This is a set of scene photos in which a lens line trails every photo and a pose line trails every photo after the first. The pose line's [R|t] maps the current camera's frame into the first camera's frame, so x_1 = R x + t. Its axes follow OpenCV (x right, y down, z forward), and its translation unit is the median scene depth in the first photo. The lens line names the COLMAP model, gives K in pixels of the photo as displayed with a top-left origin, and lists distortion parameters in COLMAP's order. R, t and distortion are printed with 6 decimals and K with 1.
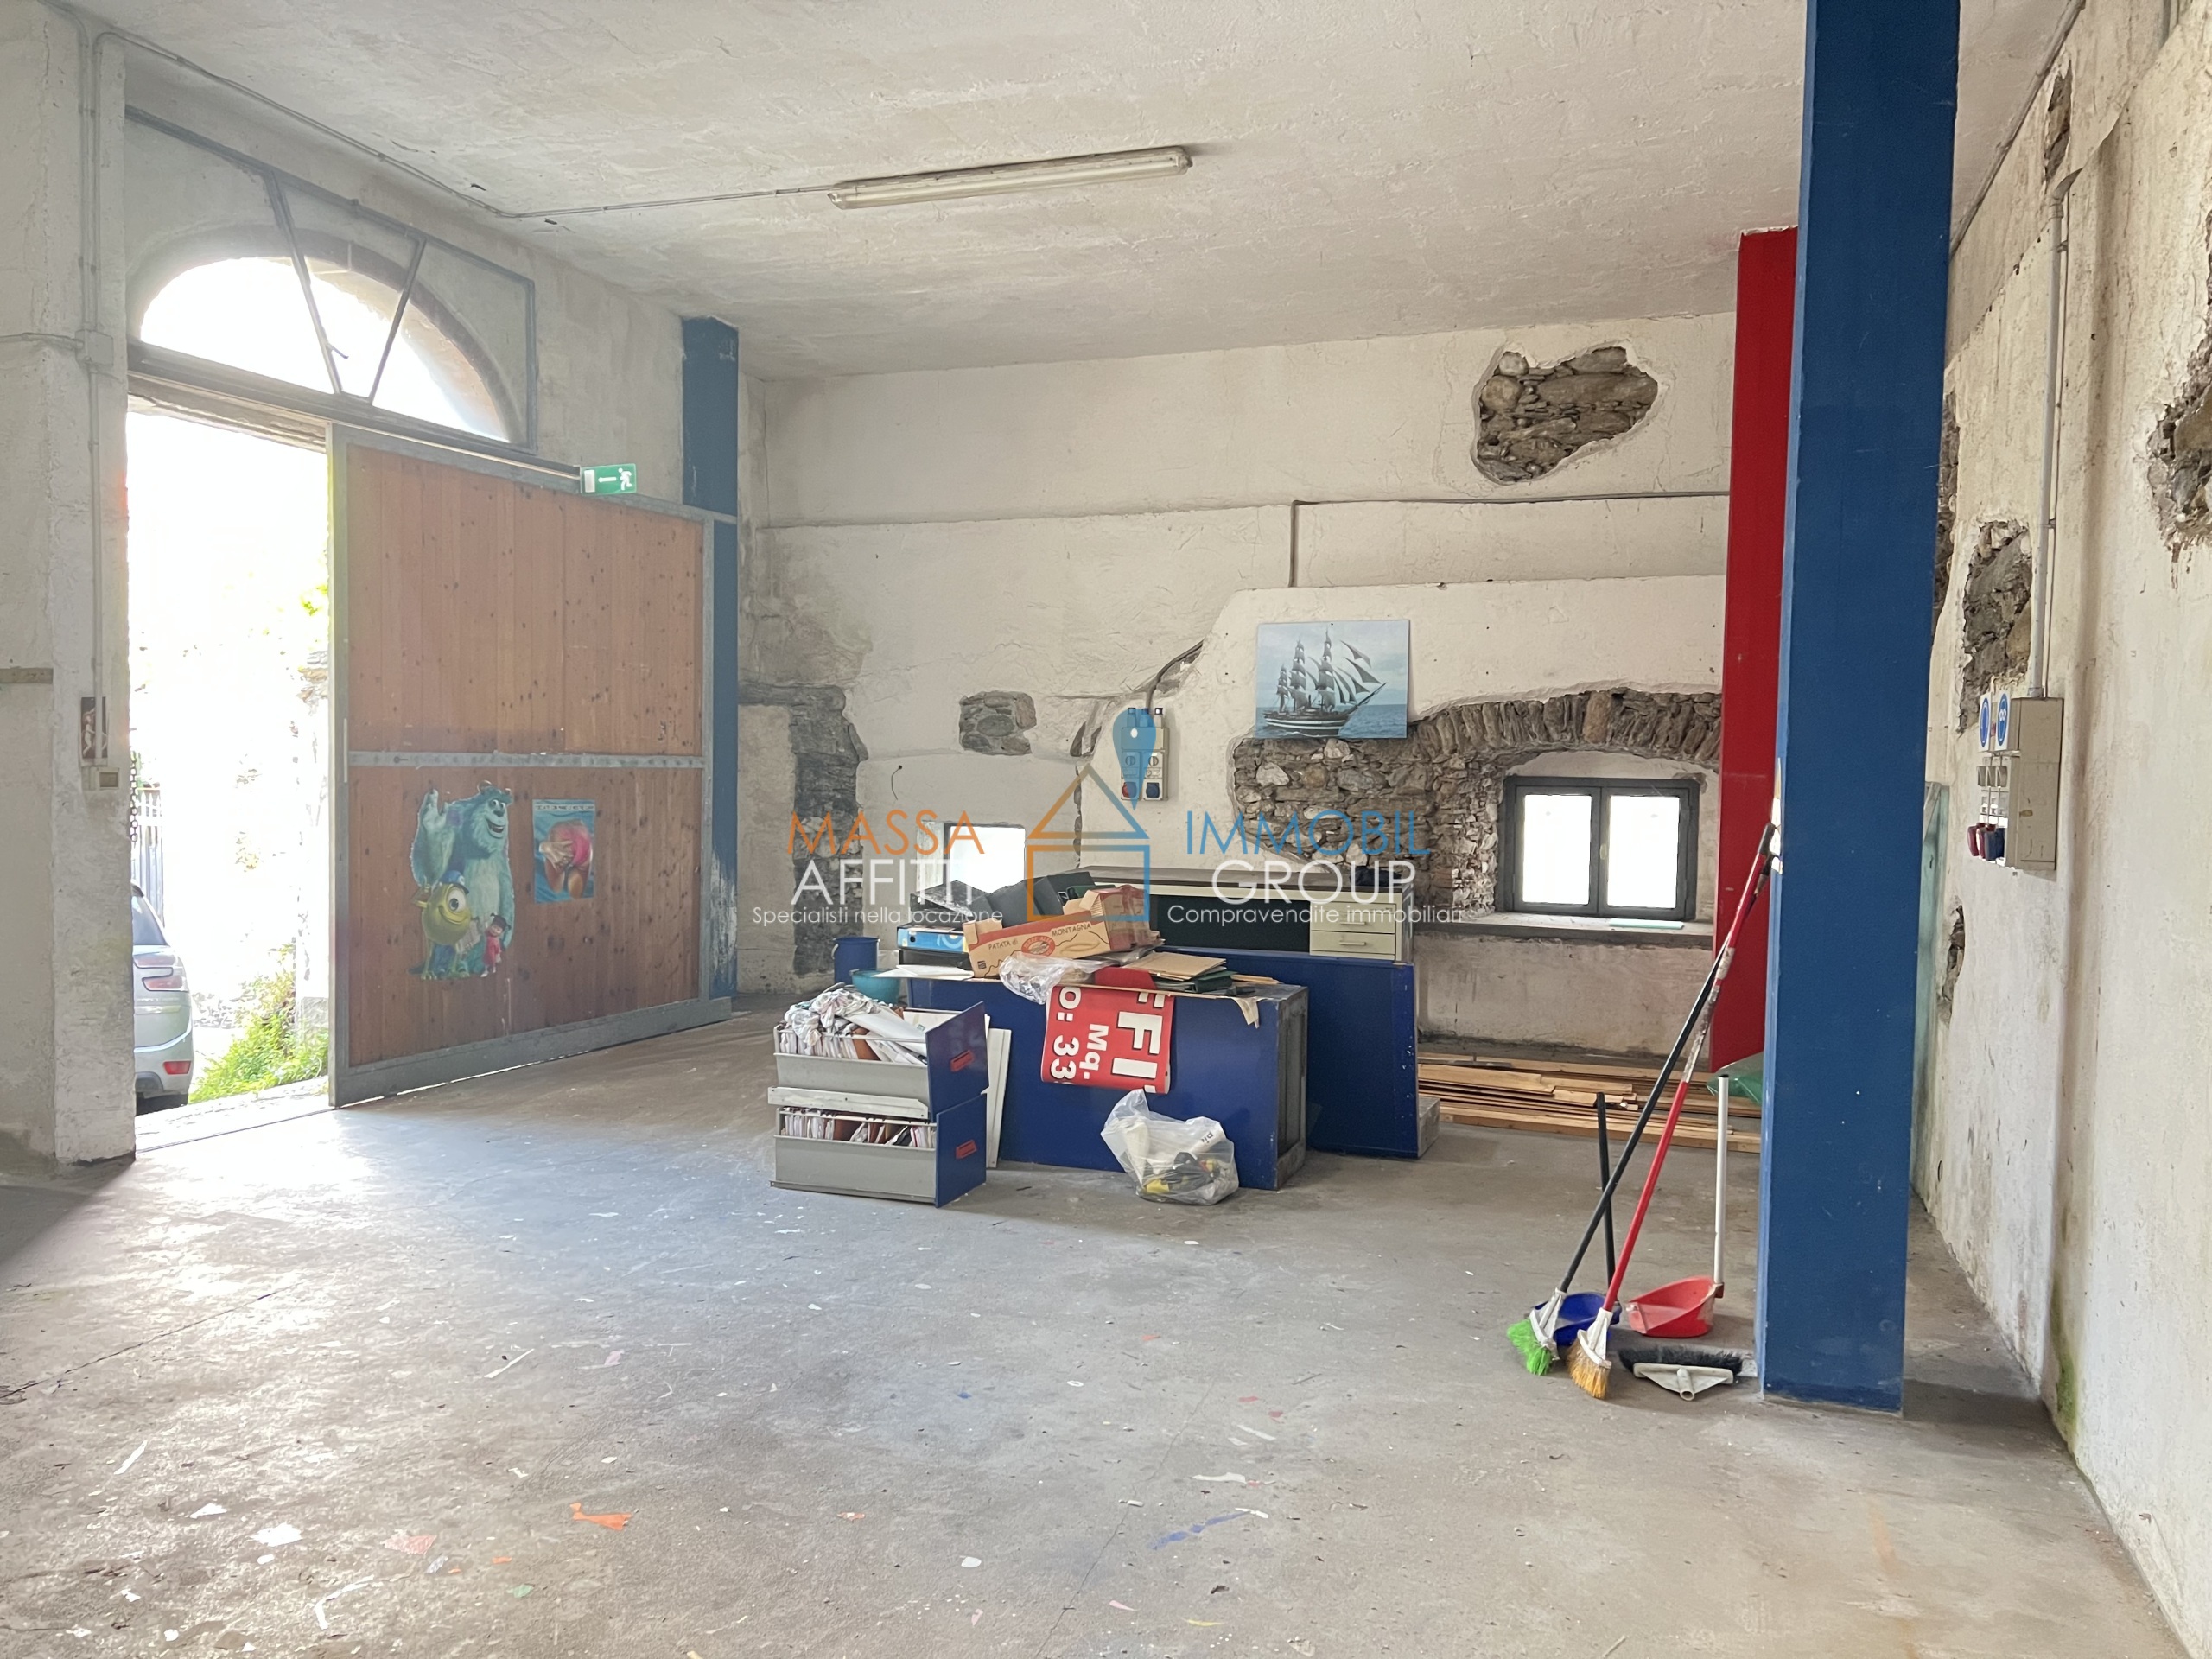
lens RADIAL K [[1666.5, 0, 1098.6], [0, 1666.5, 836.1], [0, 0, 1]] dist [0.055687, -0.066366]
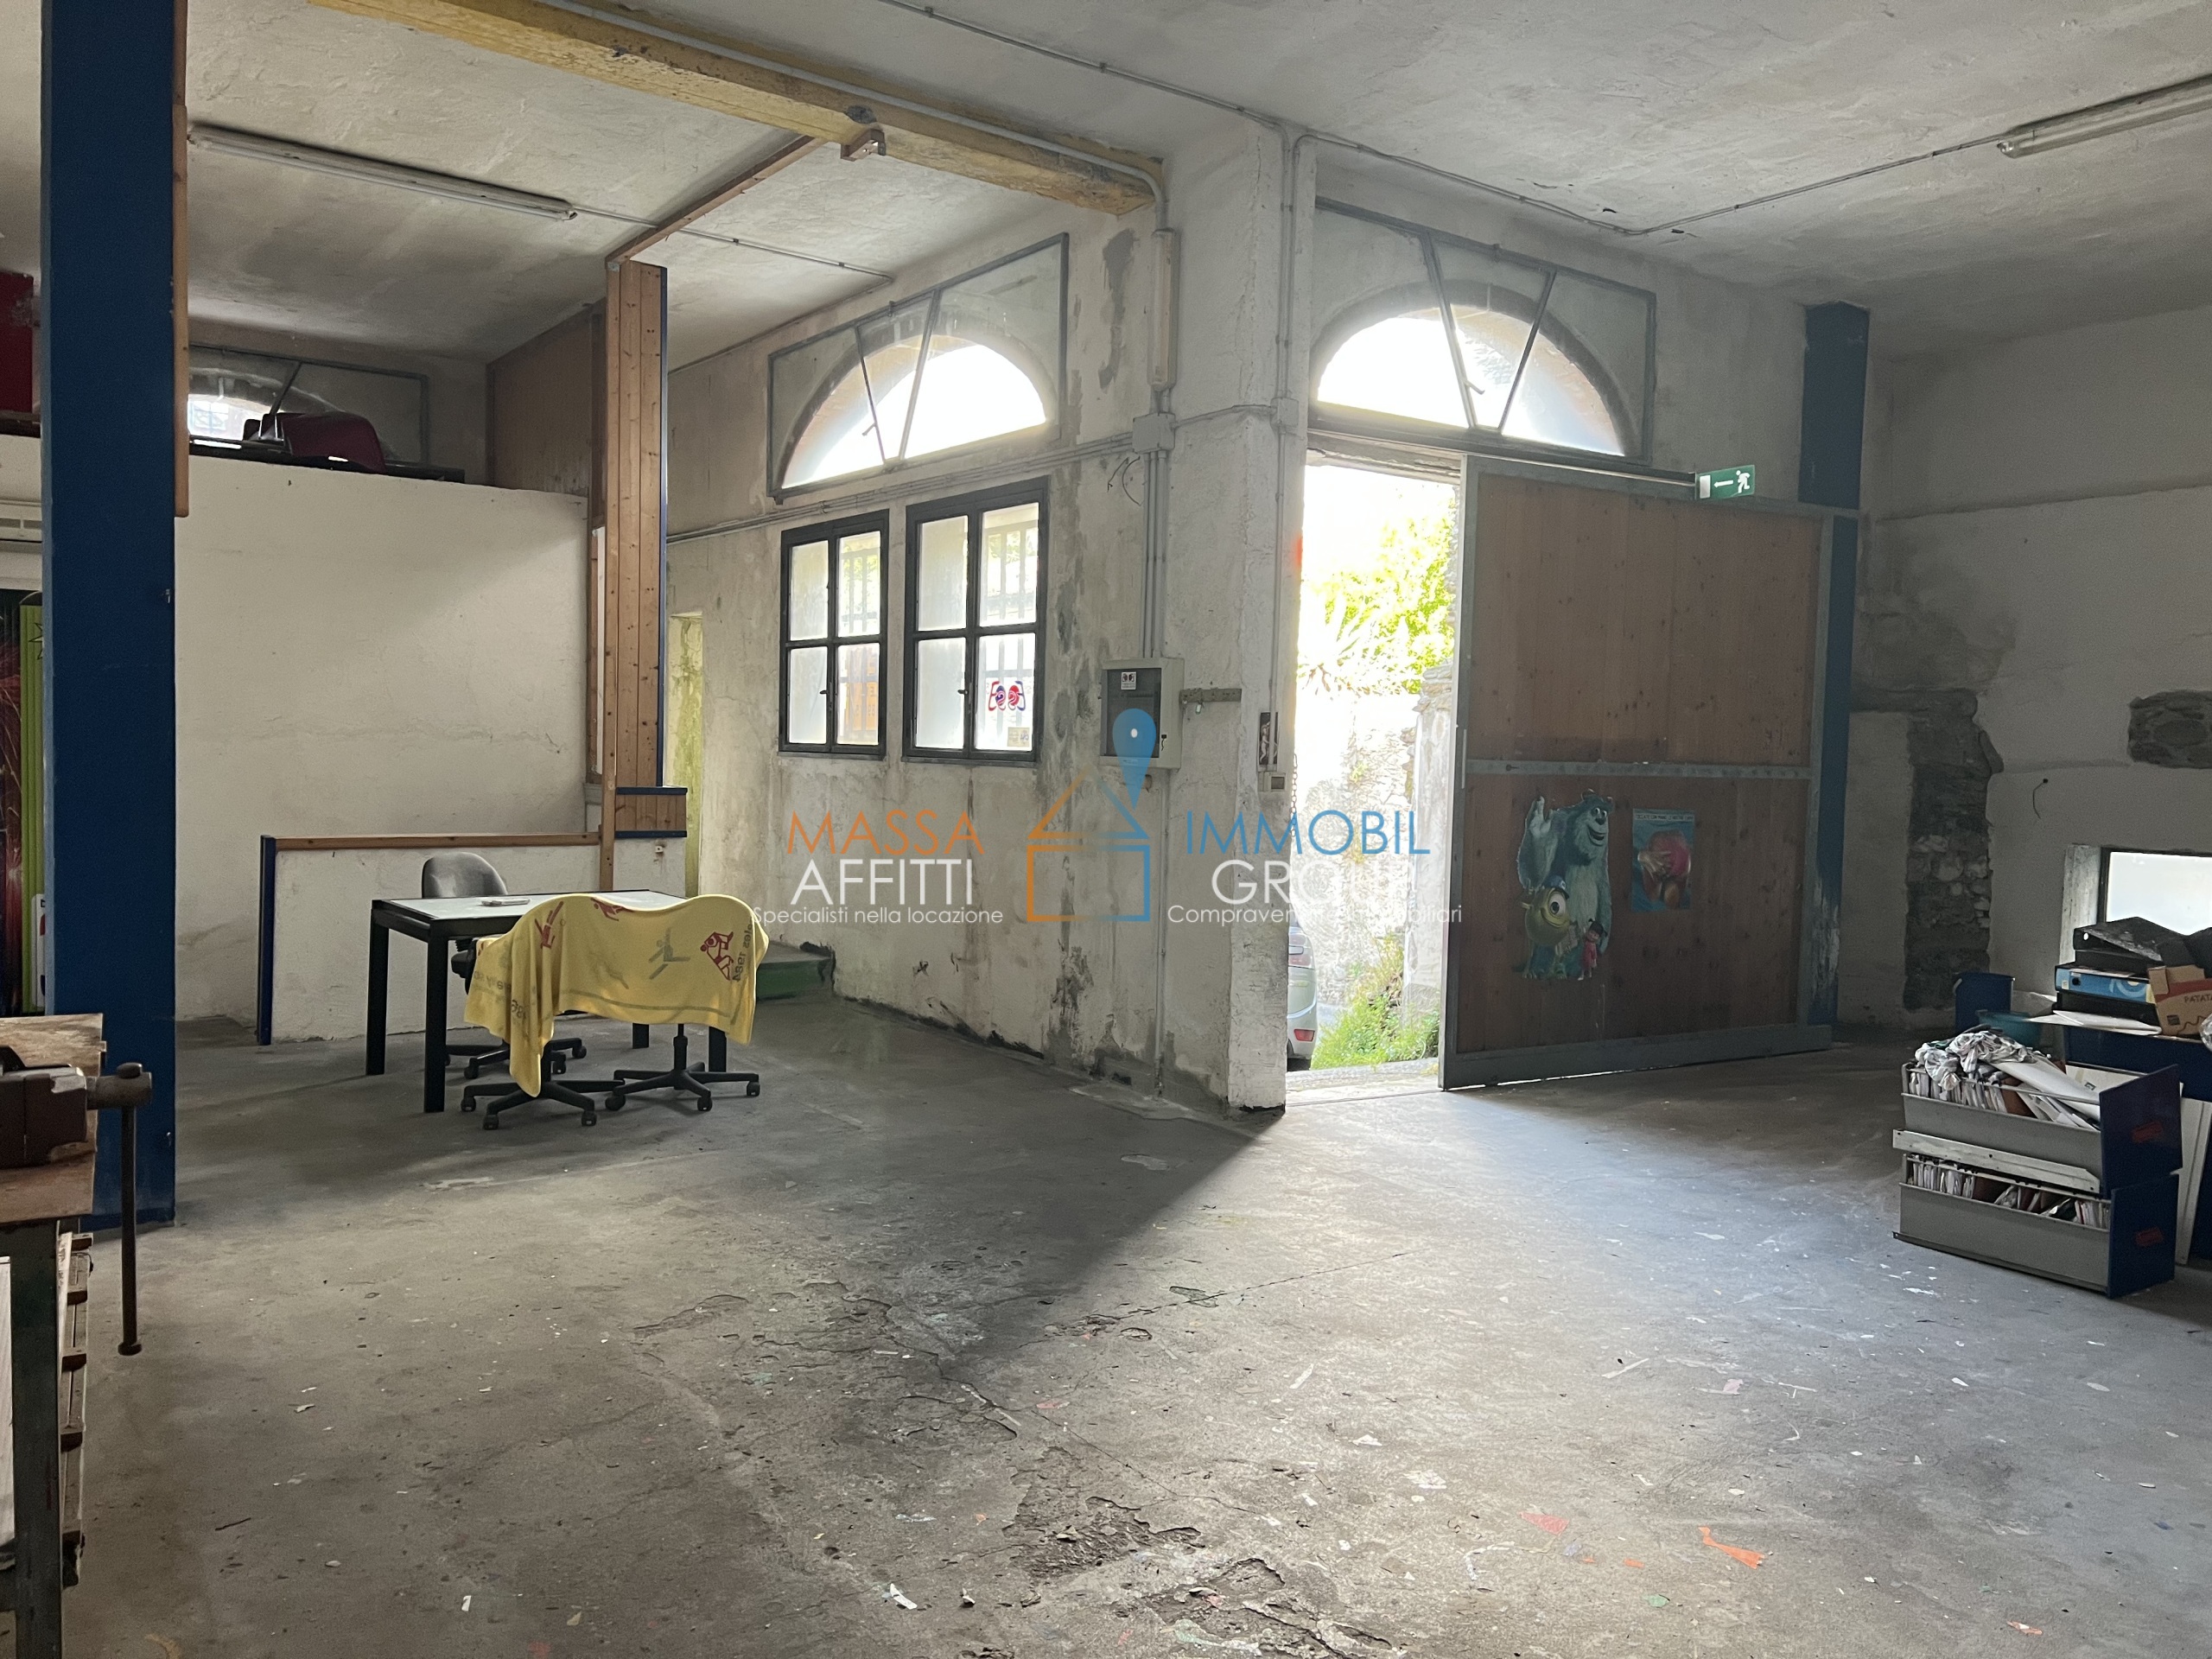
lens RADIAL K [[1665.6, 0, 1081.5], [0, 1665.6, 826.2], [0, 0, 1]] dist [0.045443, -0.057862]
pose [[0.810545, 0.032241, -0.584788, -0.025108], [-0.038160, 0.999269, 0.002201, -0.001133], [0.584431, 0.020532, 0.811183, -0.011079]]
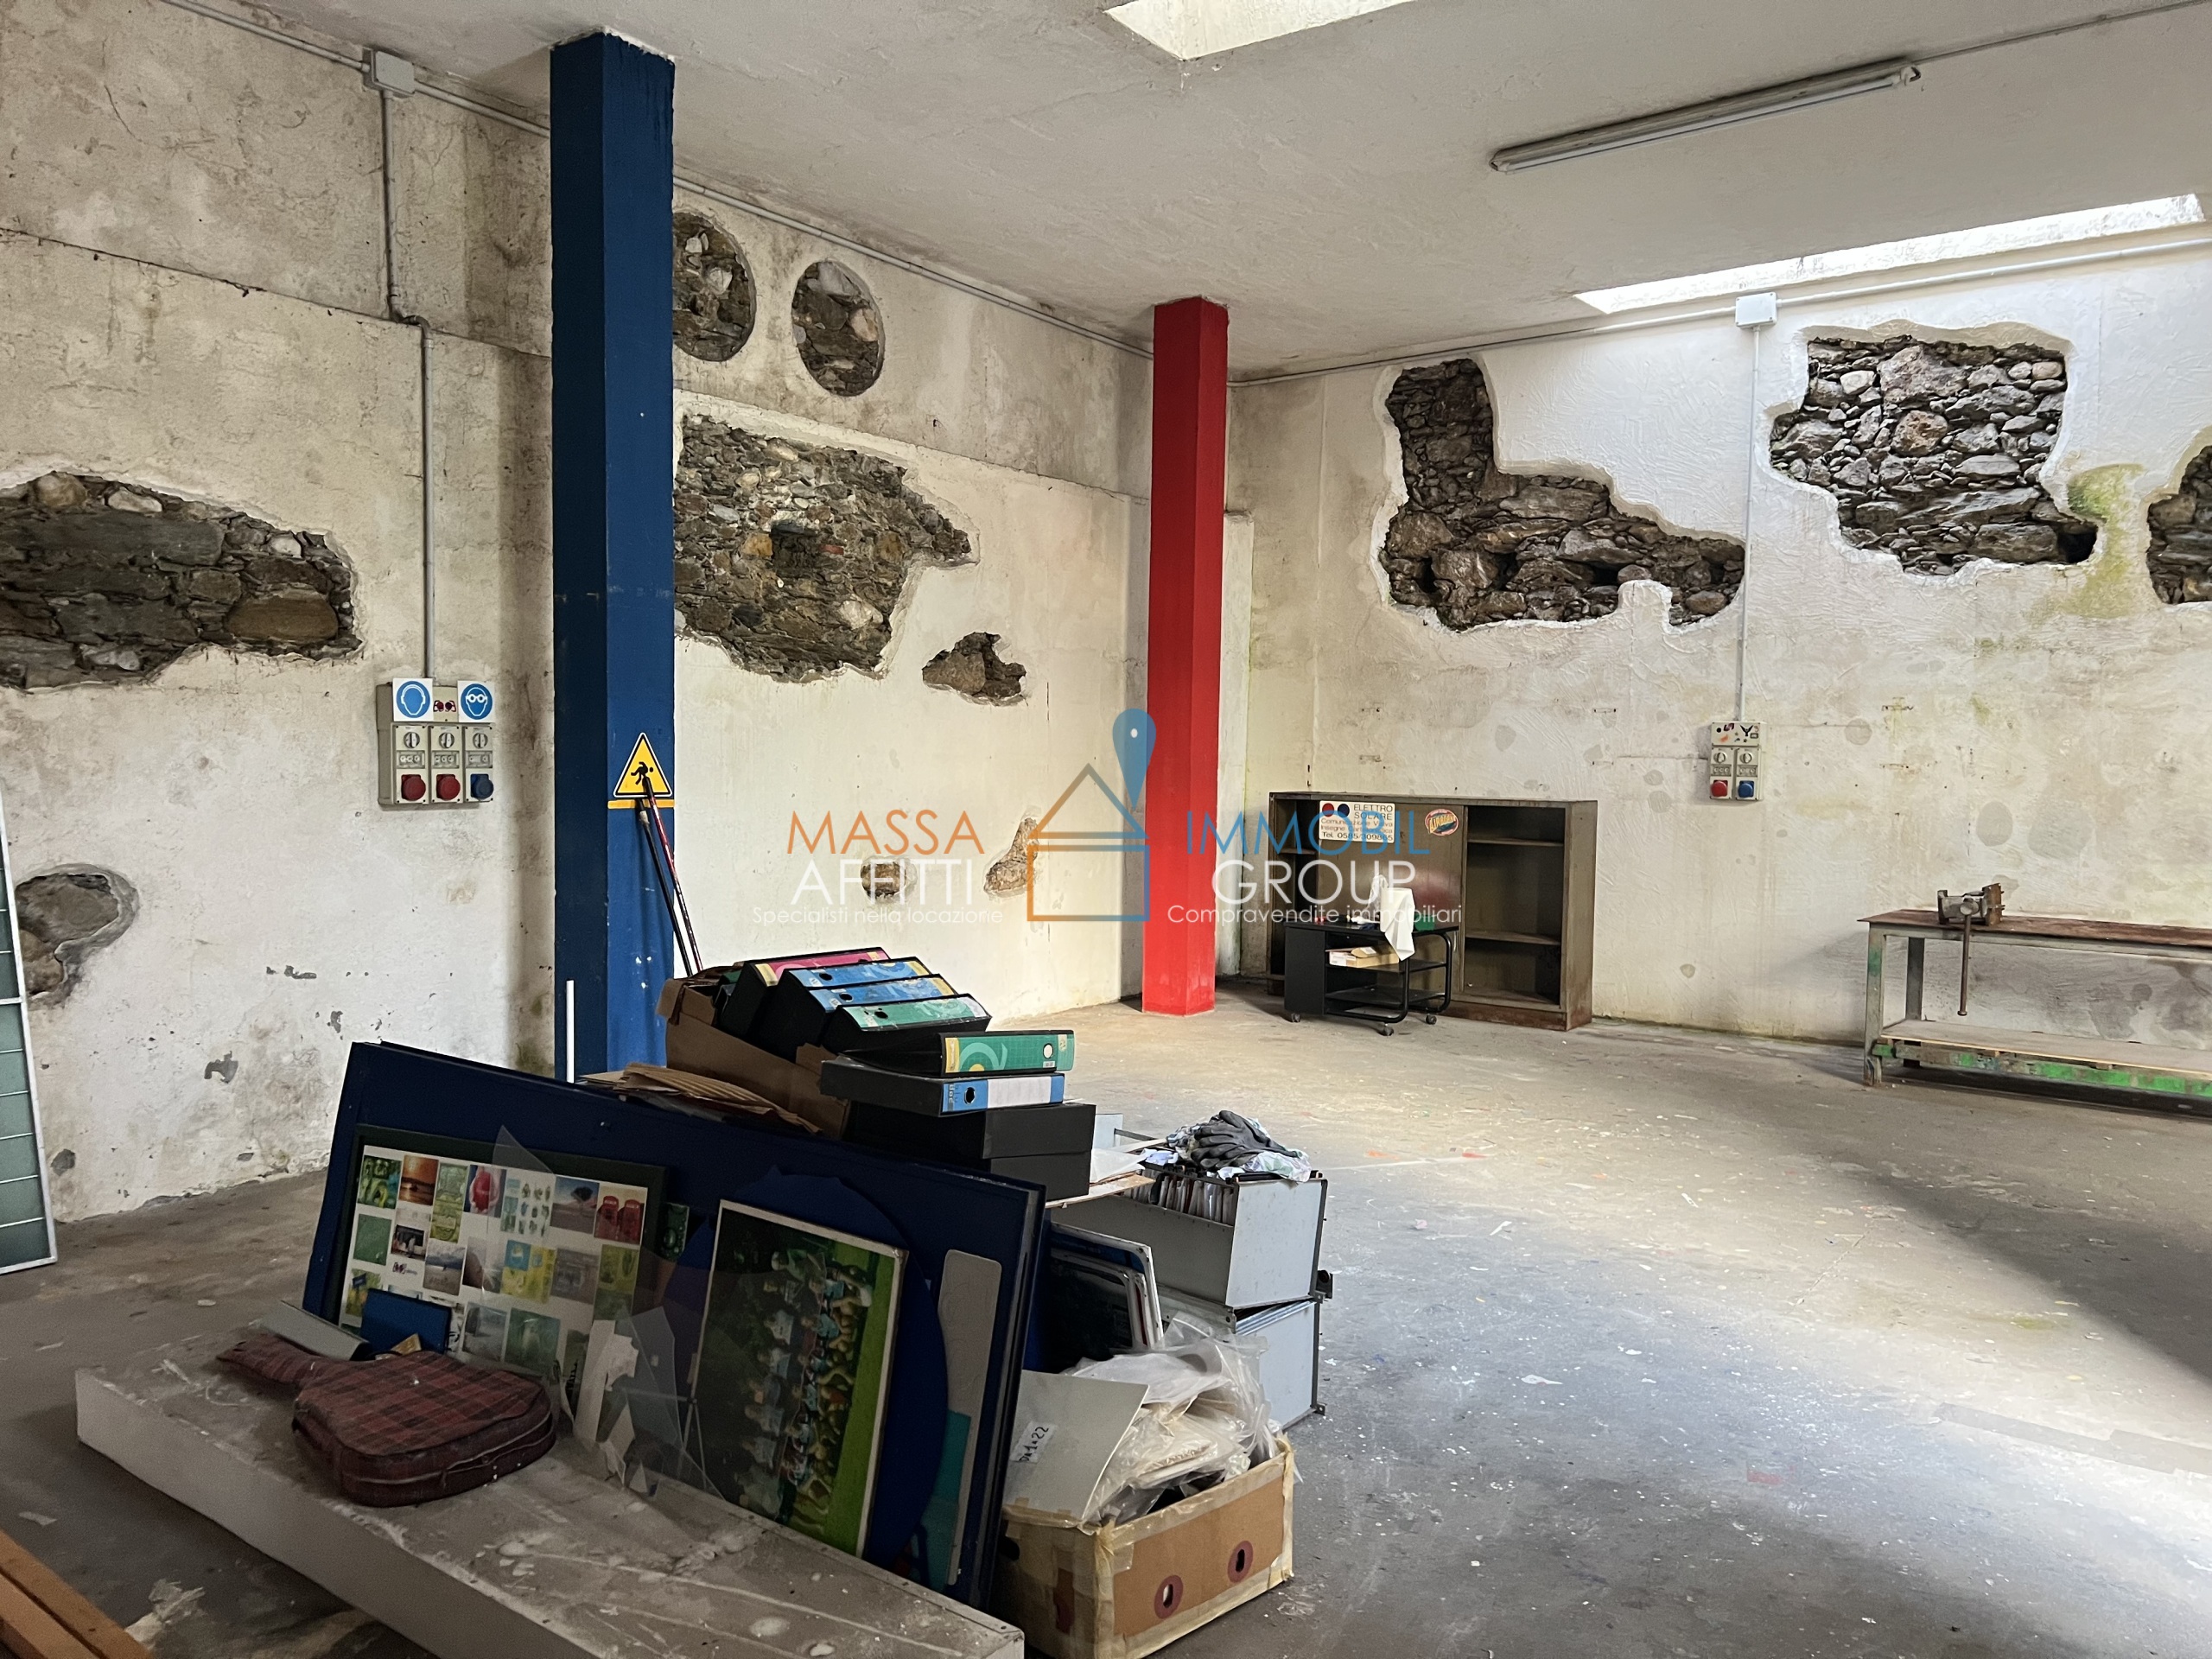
lens RADIAL K [[1666.5, 0, 1098.6], [0, 1666.5, 836.1], [0, 0, 1]] dist [0.055687, -0.066366]
pose [[-0.956954, -0.046045, 0.286565, -0.273741], [-0.017146, 0.994580, 0.102552, -0.076166], [-0.289733, 0.093224, -0.952556, 1.545846]]
